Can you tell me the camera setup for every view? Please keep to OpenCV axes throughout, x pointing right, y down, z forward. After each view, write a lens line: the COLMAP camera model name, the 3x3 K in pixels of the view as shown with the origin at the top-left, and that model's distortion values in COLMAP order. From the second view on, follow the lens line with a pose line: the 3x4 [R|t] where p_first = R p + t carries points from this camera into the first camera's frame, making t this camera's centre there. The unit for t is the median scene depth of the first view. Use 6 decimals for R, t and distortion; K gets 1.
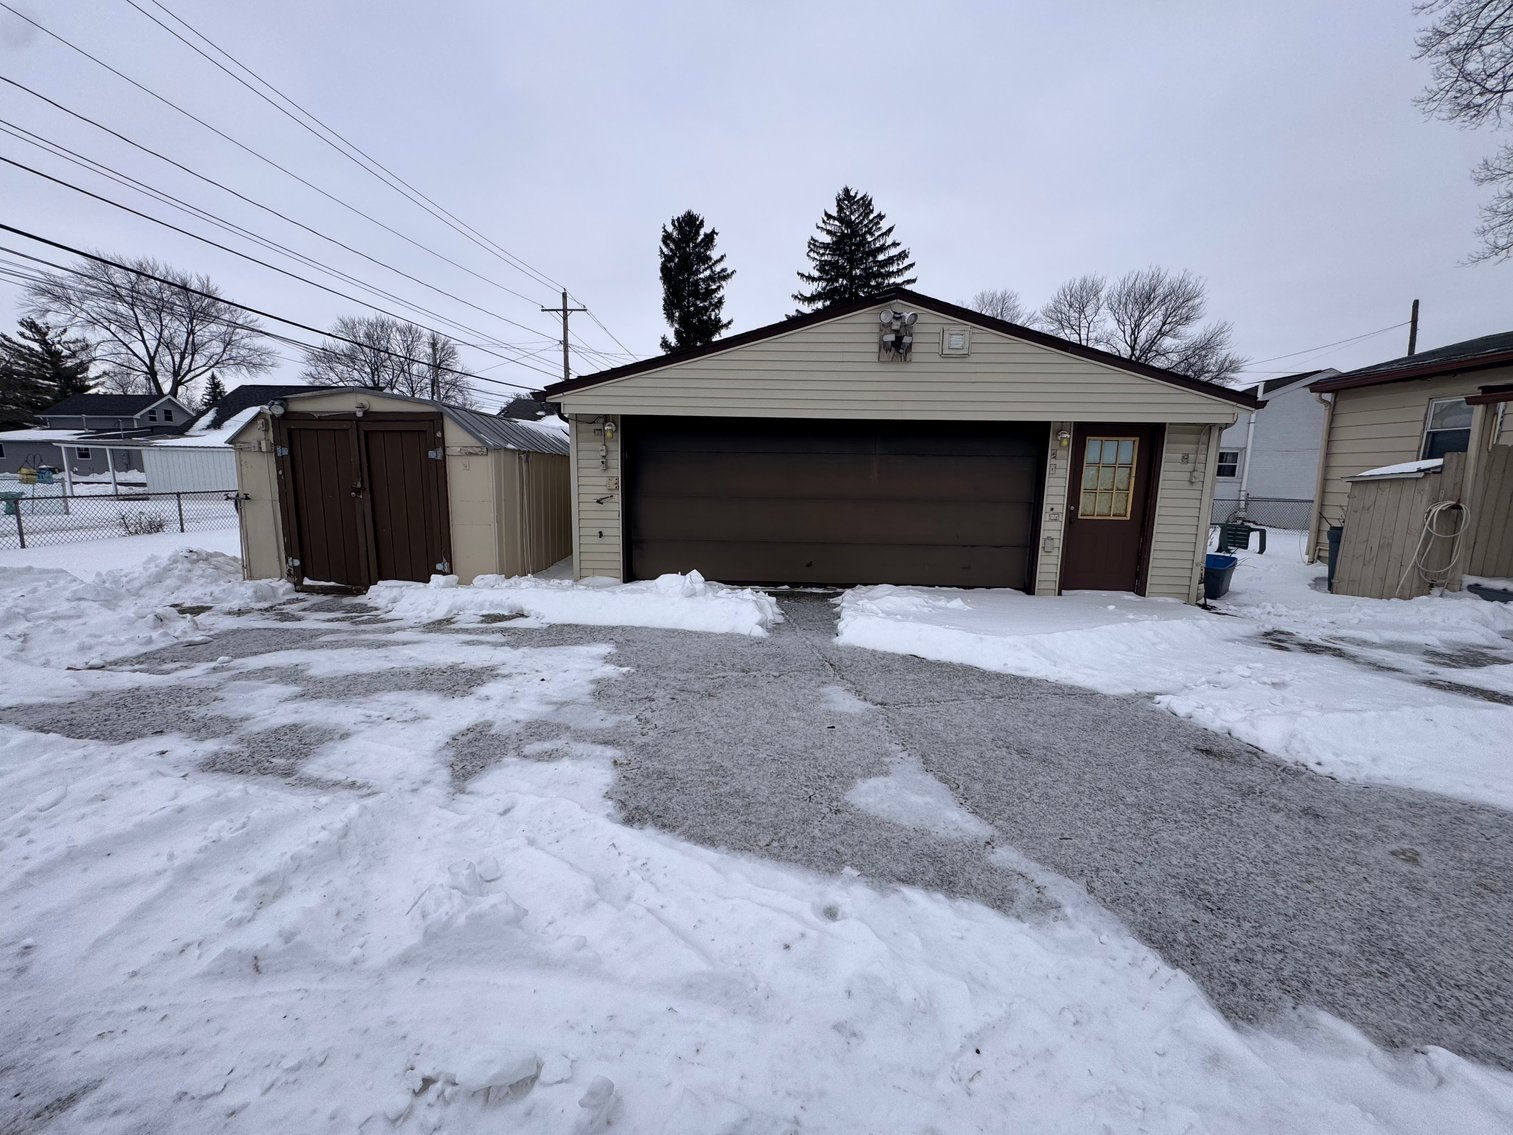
lens RADIAL K [[600.7, 0, 754.4], [0, 600.7, 564.9], [0, 0, 1]] dist [-0.003438, 0.000314]
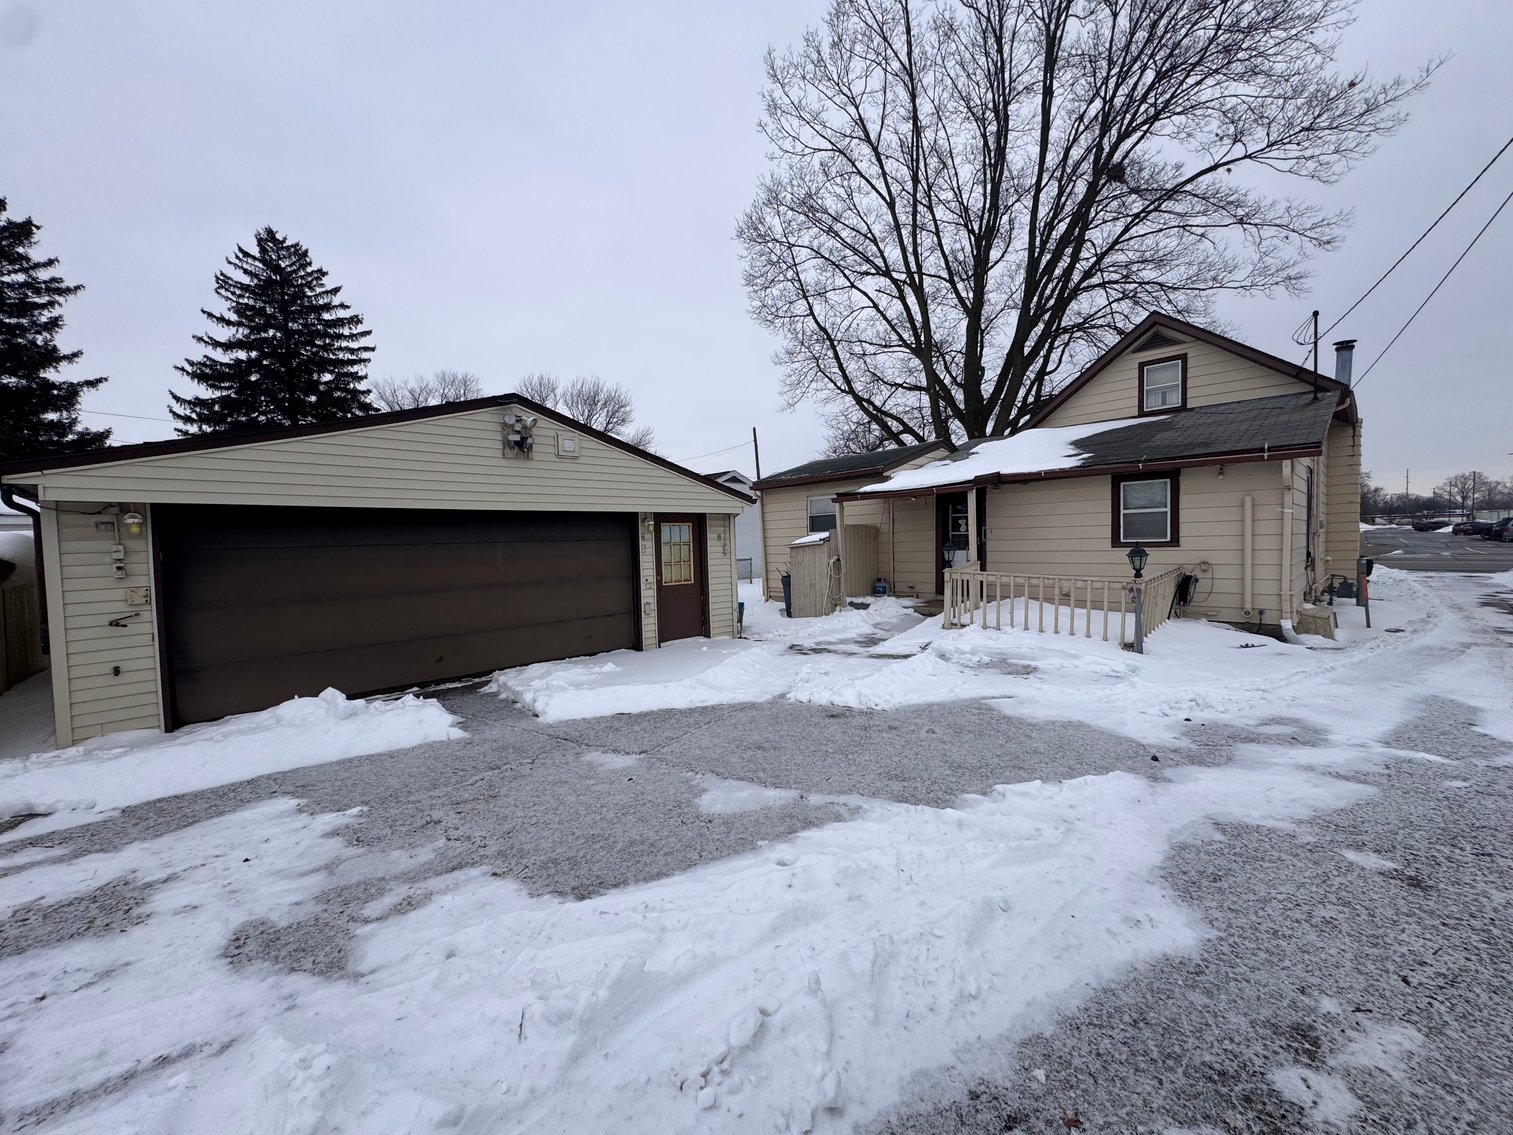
lens RADIAL K [[600.7, 0, 754.4], [0, 600.7, 564.9], [0, 0, 1]] dist [-0.003438, 0.000314]
pose [[0.674841, -0.065688, 0.735034, -0.295286], [0.154890, 0.986452, -0.054049, -0.023212], [-0.721525, 0.150324, 0.675873, -0.017635]]
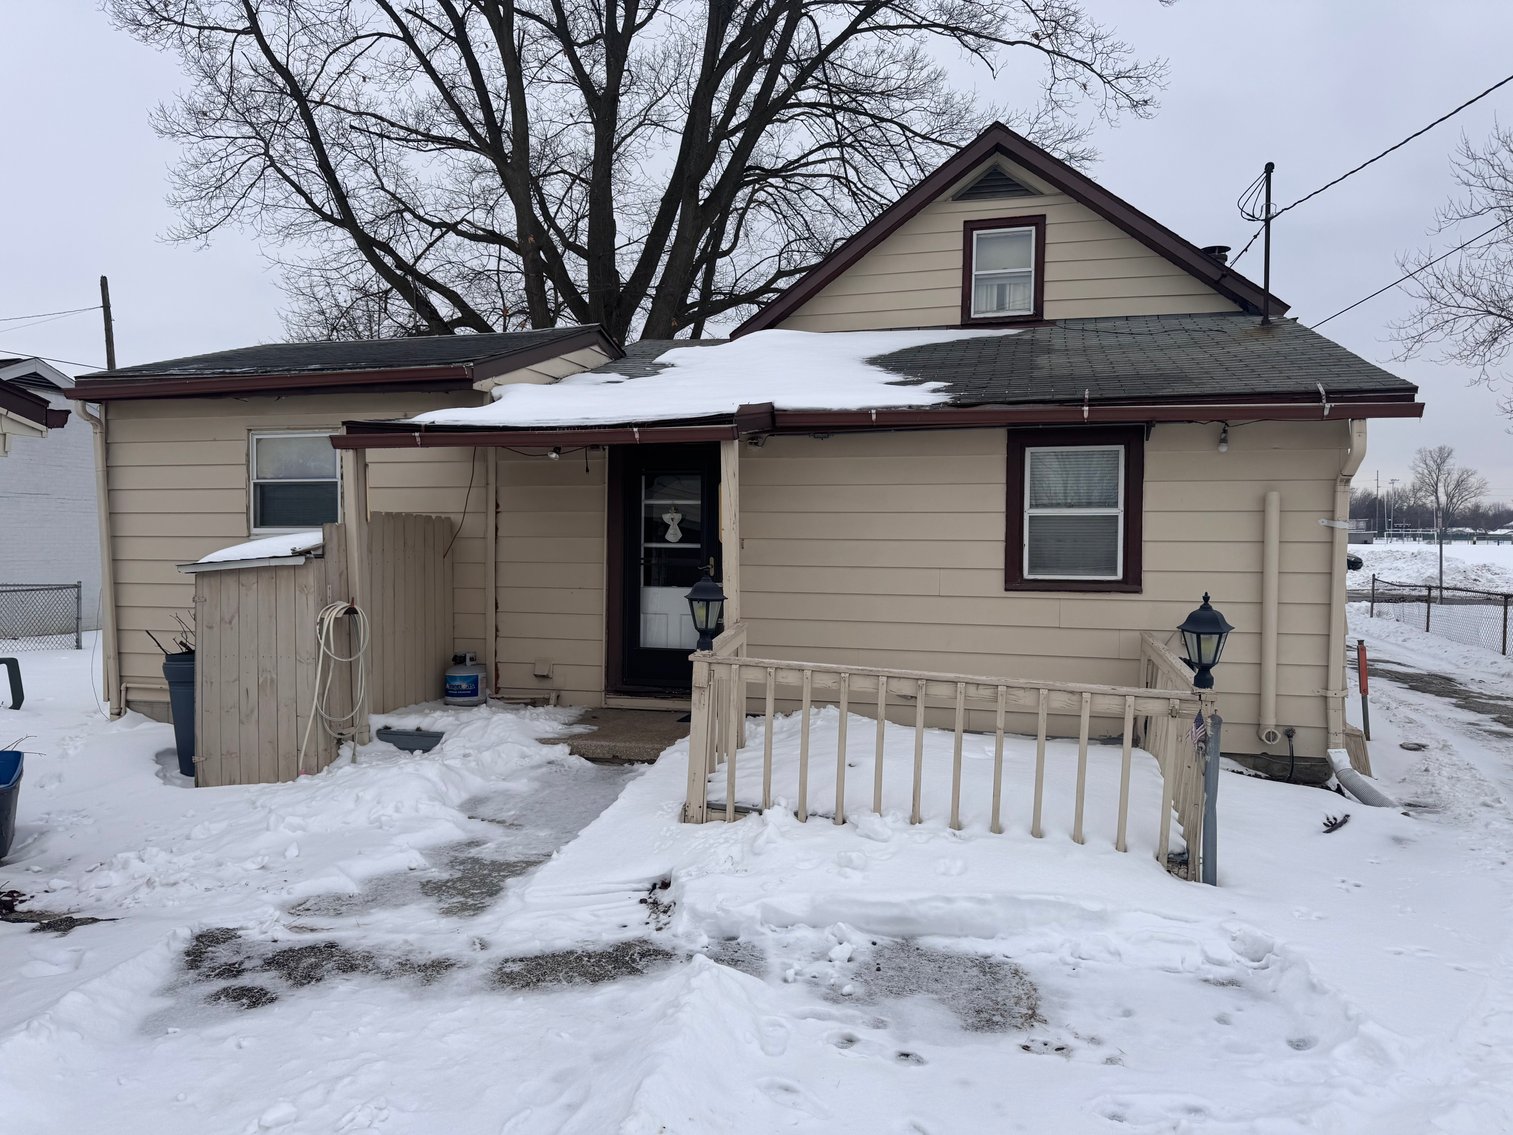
lens RADIAL K [[1054.9, 0, 750.9], [0, 1054.9, 570.4], [0, 0, 1]] dist [0.073143, -0.100825]
pose [[0.198787, -0.050181, 0.978757, 0.177474], [0.152406, 0.988122, 0.019707, -0.095628], [-0.968120, 0.145251, 0.204073, 0.363508]]
